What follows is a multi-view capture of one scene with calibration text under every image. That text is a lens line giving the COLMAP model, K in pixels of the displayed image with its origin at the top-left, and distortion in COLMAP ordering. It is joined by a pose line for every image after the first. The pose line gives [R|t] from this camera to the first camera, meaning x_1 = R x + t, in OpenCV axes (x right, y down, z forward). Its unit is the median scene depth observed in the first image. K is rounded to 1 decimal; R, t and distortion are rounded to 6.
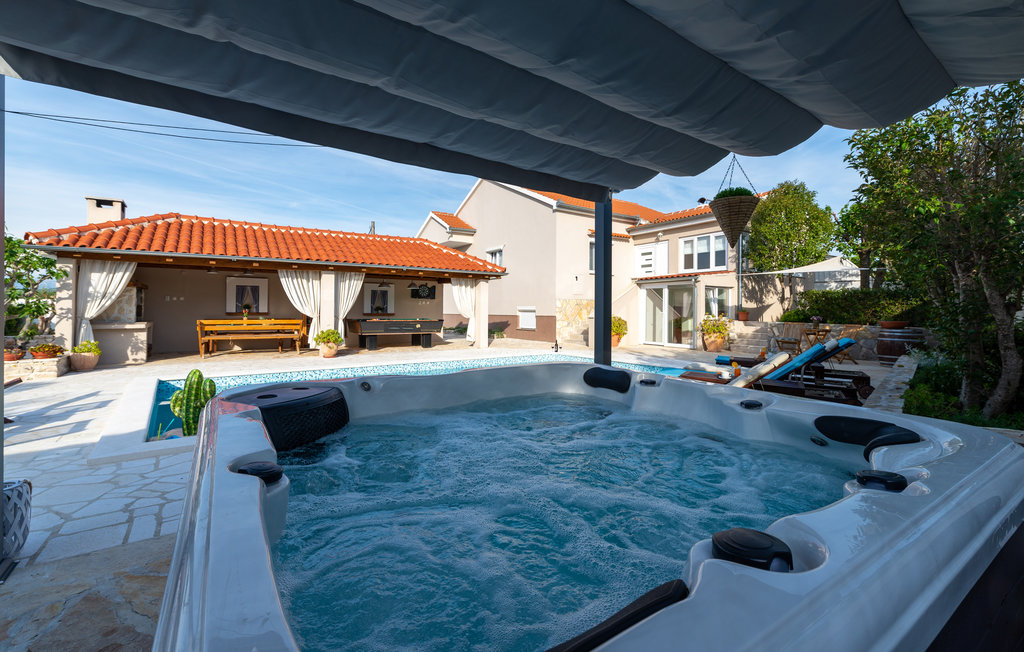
lens RADIAL K [[436.2, 0, 508.5], [0, 436.2, 302.2], [0, 0, 1]] dist [0.000545, -0.000083]
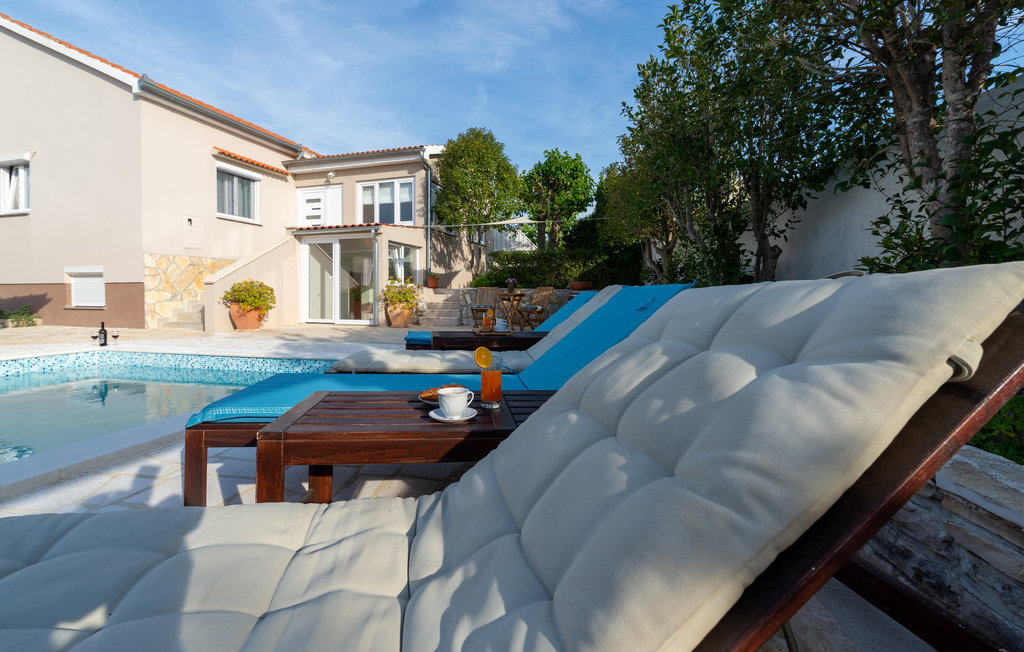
lens RADIAL K [[436.2, 0, 508.5], [0, 436.2, 302.2], [0, 0, 1]] dist [0.000545, -0.000083]
pose [[0.772398, -0.022914, 0.634725, 0.116796], [-0.005853, 0.999050, 0.043188, 0.030890], [-0.635112, -0.037074, 0.771530, 0.253727]]
